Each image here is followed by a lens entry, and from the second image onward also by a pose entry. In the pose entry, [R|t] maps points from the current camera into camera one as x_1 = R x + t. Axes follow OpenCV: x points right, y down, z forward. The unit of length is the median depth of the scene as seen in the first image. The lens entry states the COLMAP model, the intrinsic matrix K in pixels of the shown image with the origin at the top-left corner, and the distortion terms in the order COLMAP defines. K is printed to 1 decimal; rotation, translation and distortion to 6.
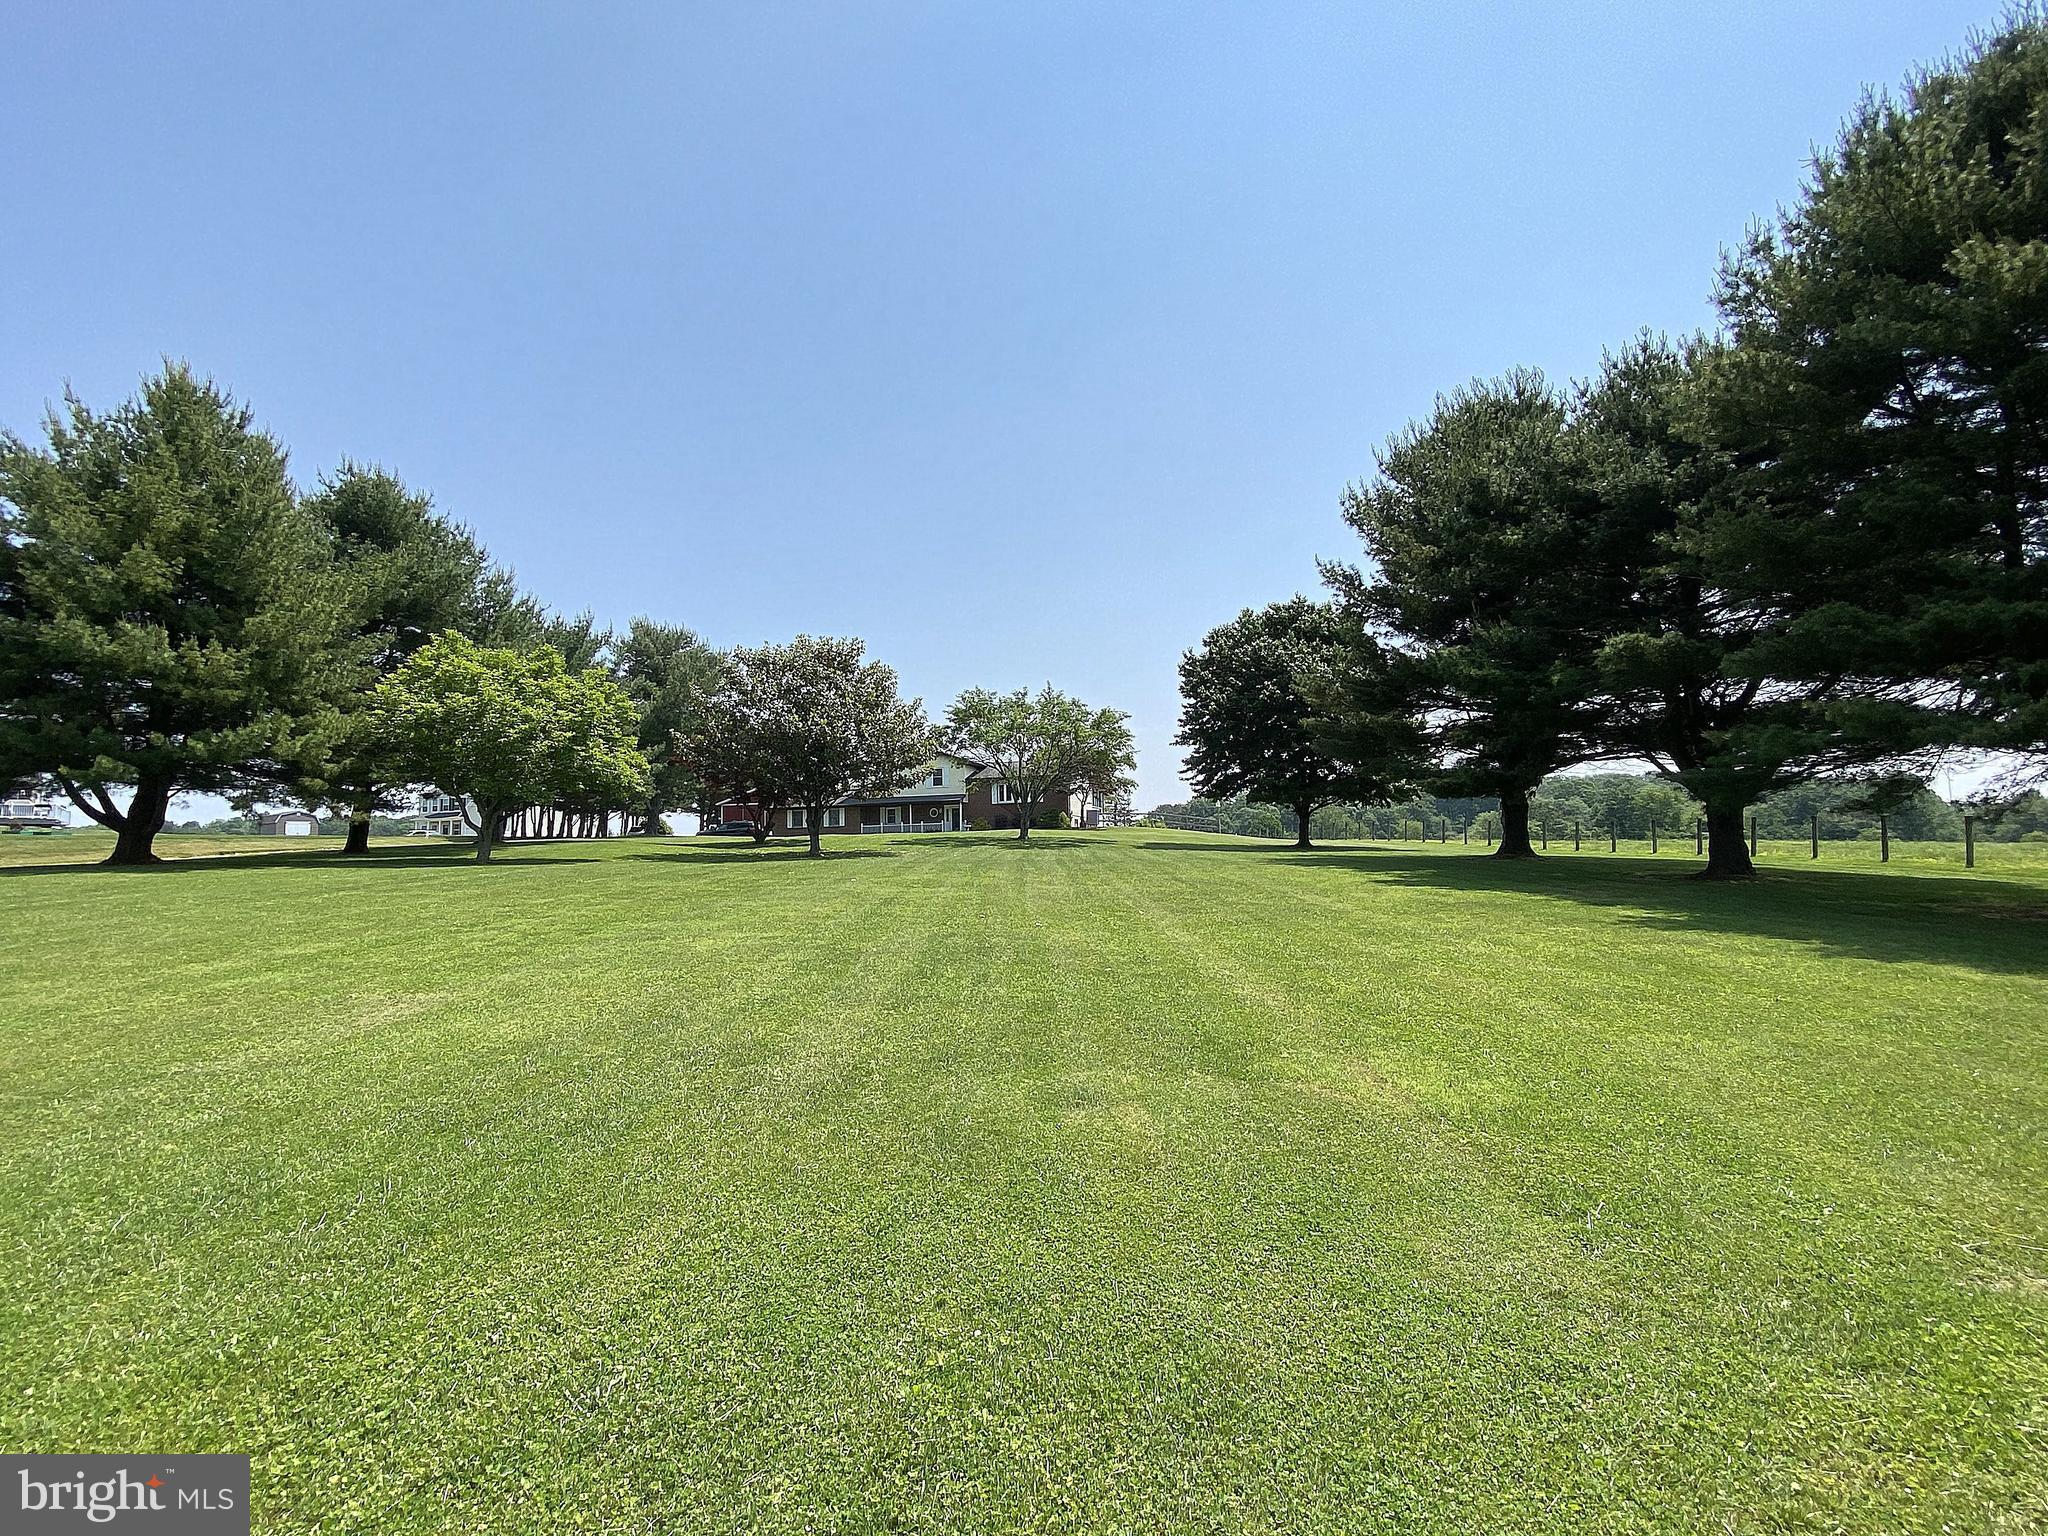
lens RADIAL K [[992.4, 0, 1021.4], [0, 992.4, 752.3], [0, 0, 1]] dist [0.073170, -0.046692]
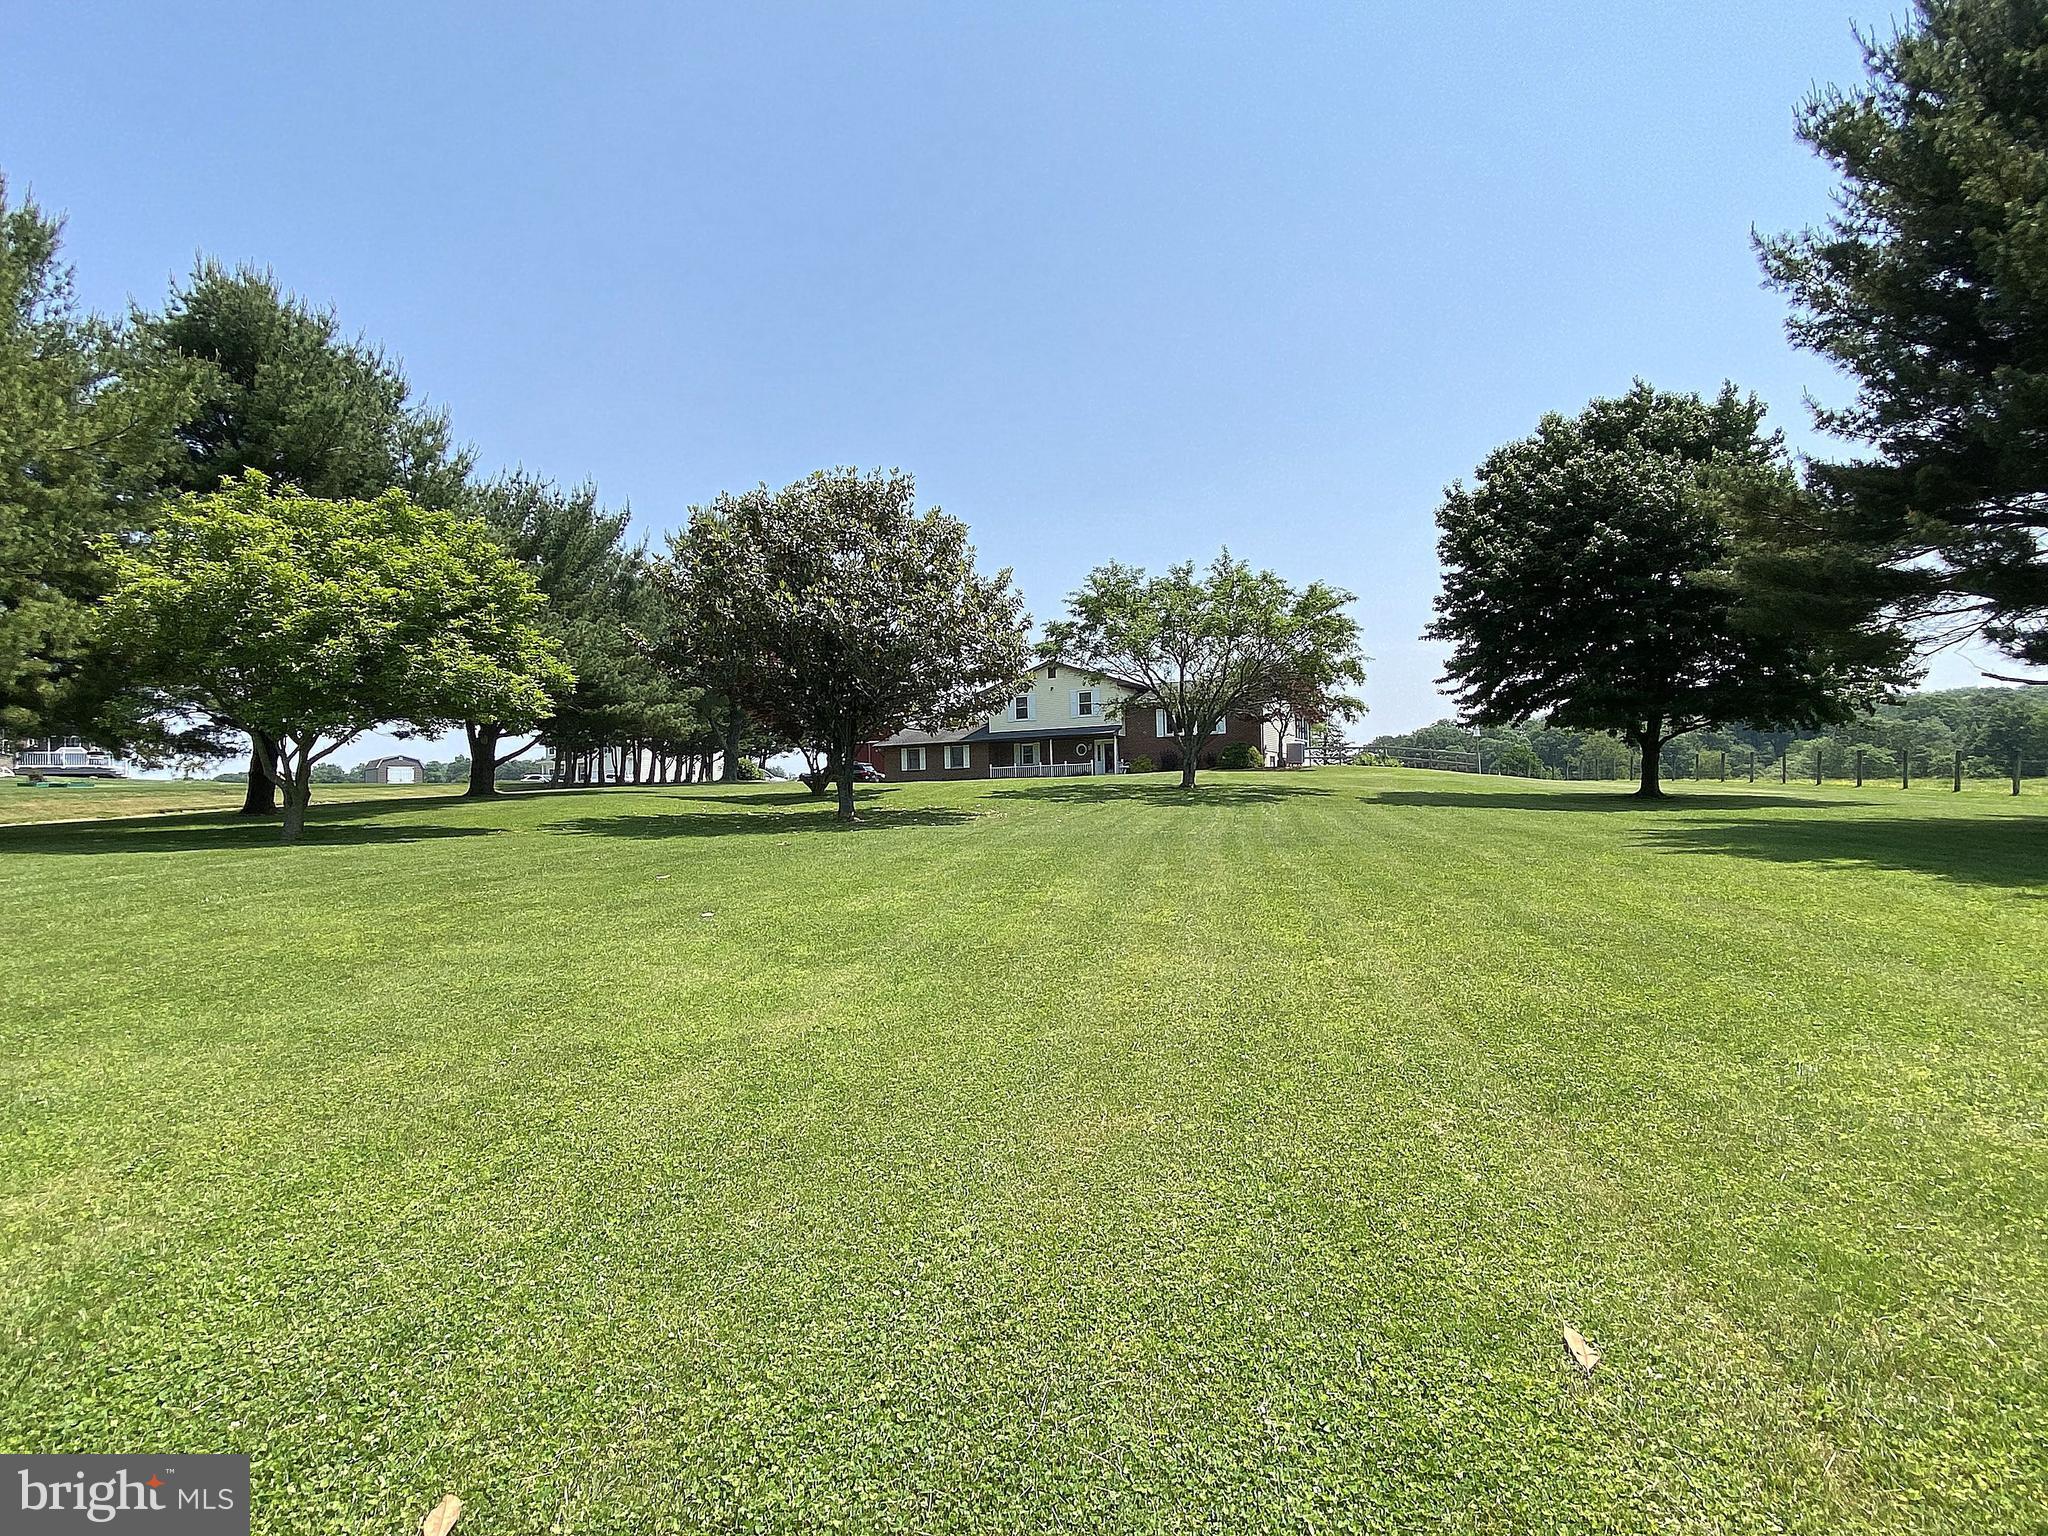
lens RADIAL K [[1045.1, 0, 1024.0], [0, 1045.1, 768.0], [0, 0, 1]] dist [0.030578, -0.026913]
pose [[0.983170, -0.009023, -0.182470, 0.022172], [0.023416, 0.996765, 0.076879, 0.016941], [0.181186, -0.079858, 0.980201, 0.290017]]
